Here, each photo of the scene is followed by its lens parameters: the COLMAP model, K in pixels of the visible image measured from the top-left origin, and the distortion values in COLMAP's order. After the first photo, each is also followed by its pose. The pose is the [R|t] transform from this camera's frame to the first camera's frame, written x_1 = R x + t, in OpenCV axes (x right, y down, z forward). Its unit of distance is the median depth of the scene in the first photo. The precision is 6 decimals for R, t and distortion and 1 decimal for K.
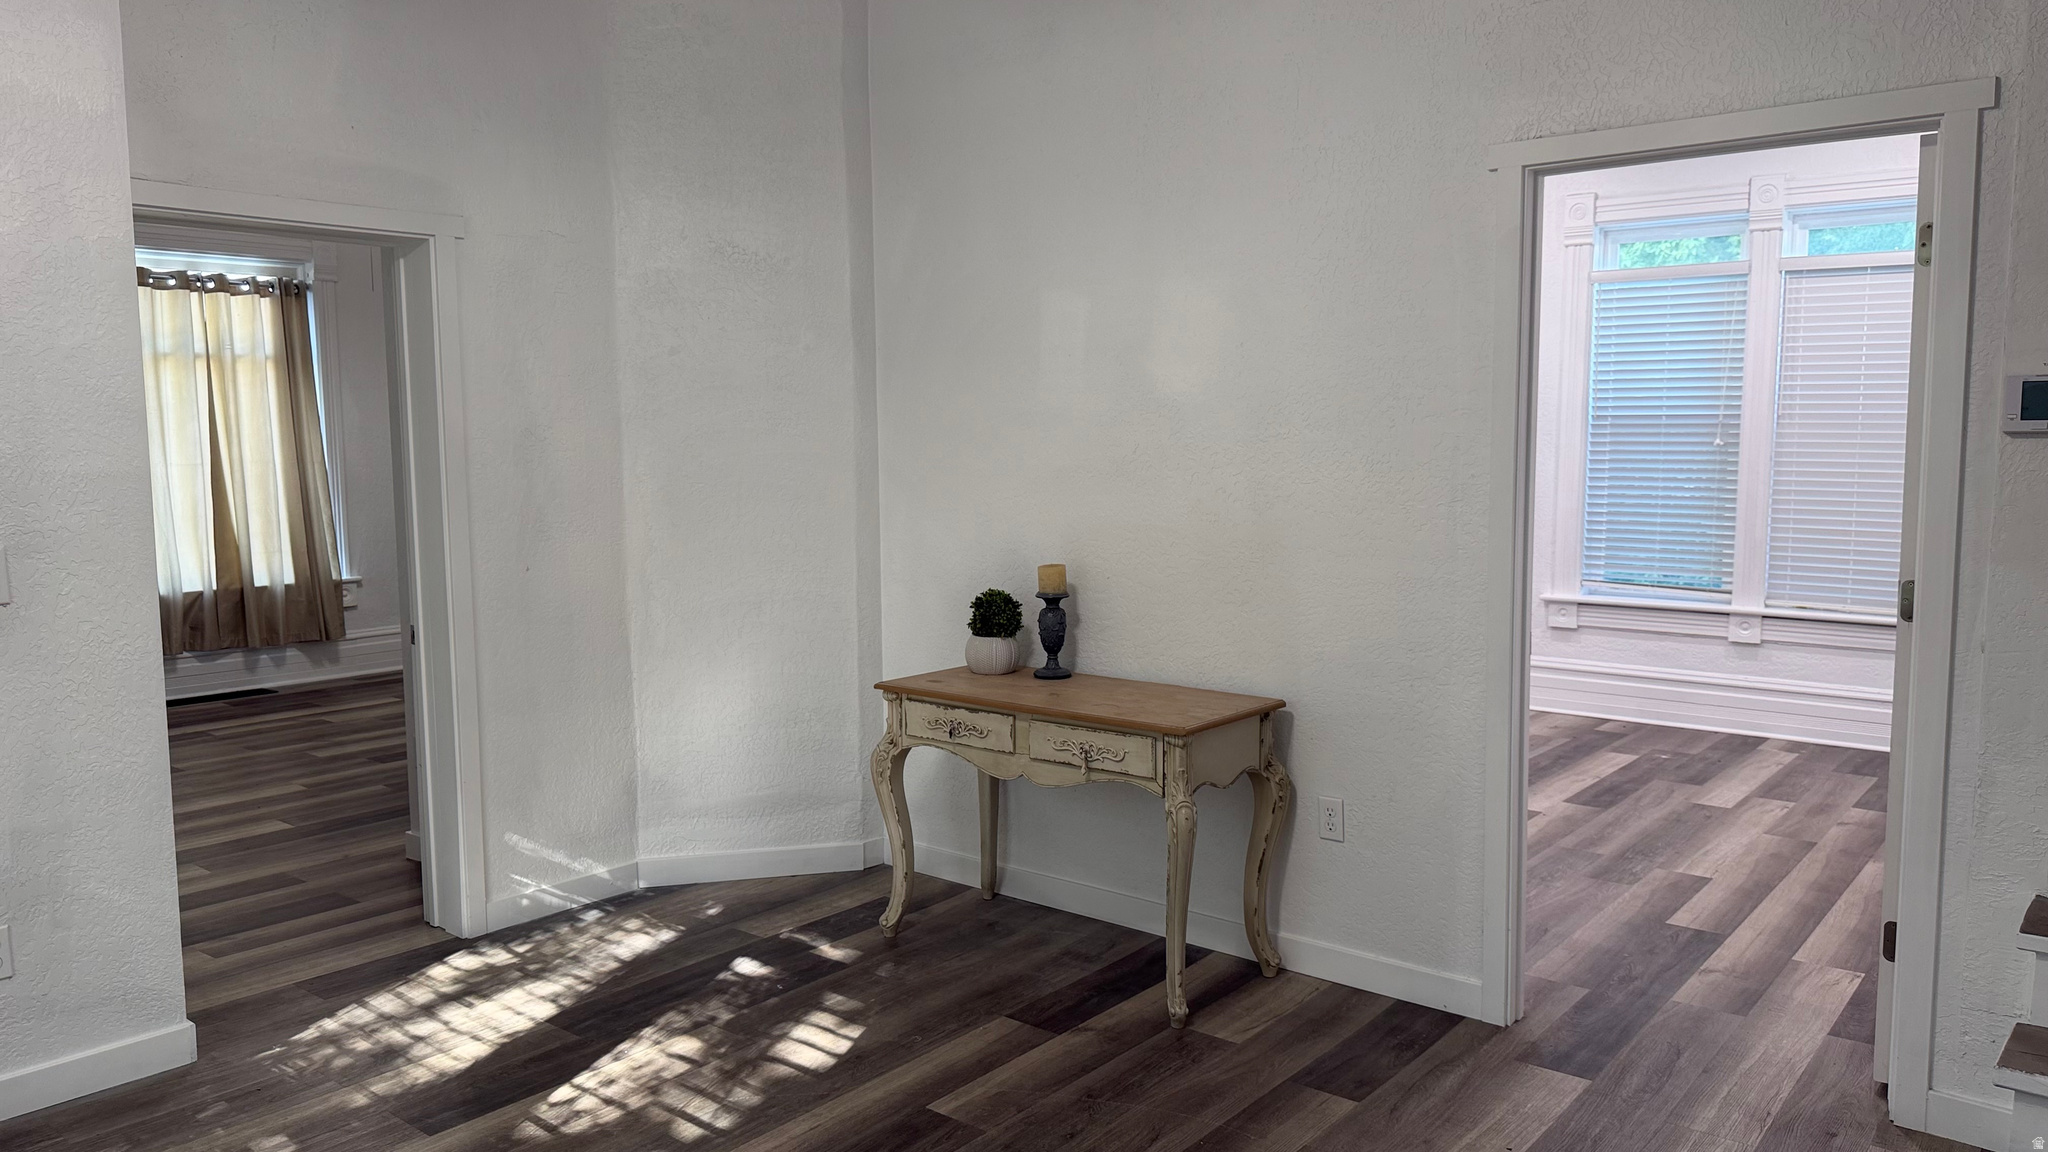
lens RADIAL K [[1462.8, 0, 1022.9], [0, 1462.8, 576.8], [0, 0, 1]] dist [0.035687, -0.016638]
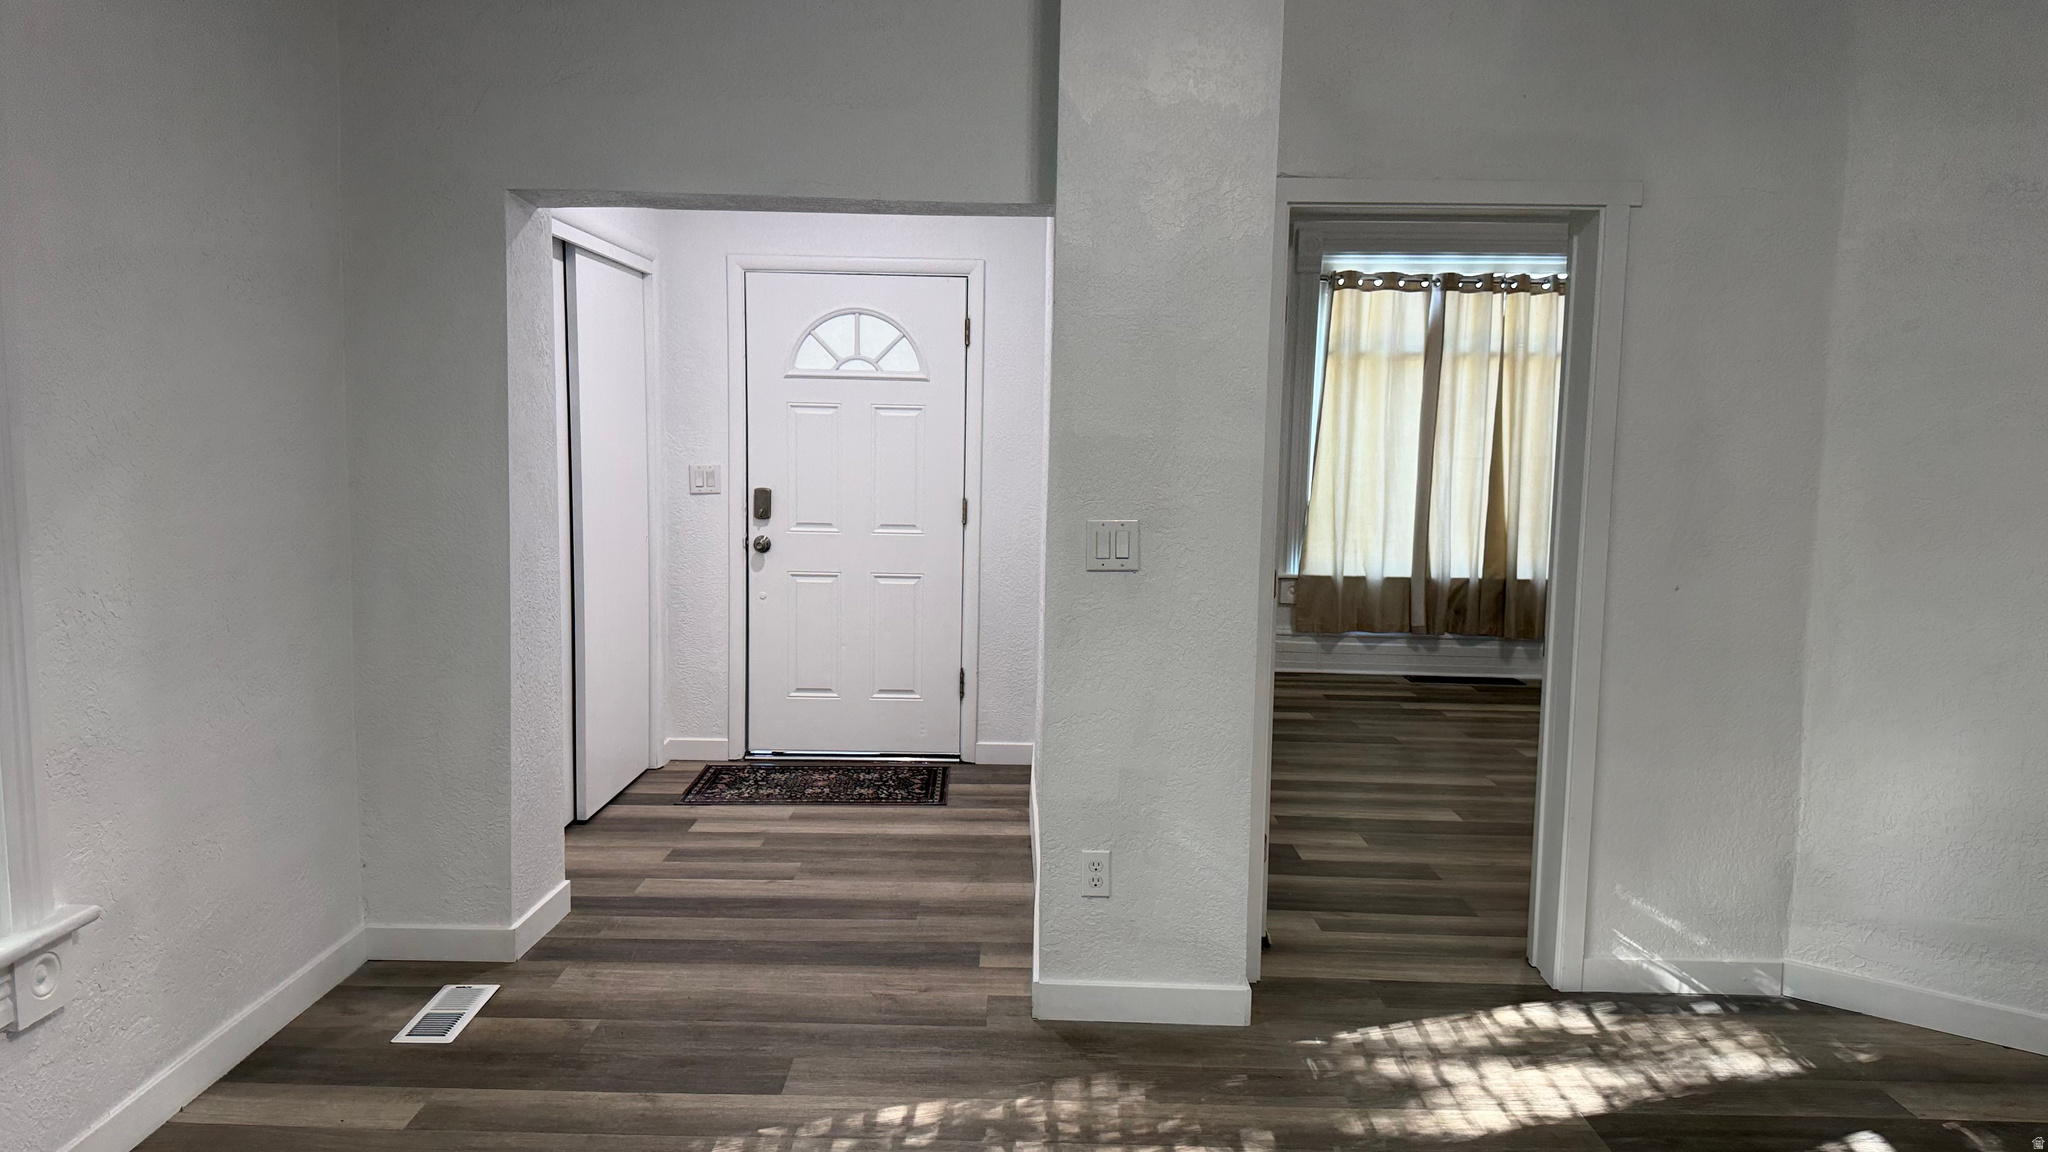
lens RADIAL K [[1462.8, 0, 1027.5], [0, 1462.8, 582.6], [0, 0, 1]] dist [0.035687, -0.016638]
pose [[0.641087, 0.100745, -0.760827, 0.072033], [-0.098580, 0.993944, 0.048548, -0.012863], [0.761111, 0.043879, 0.647136, 0.155719]]
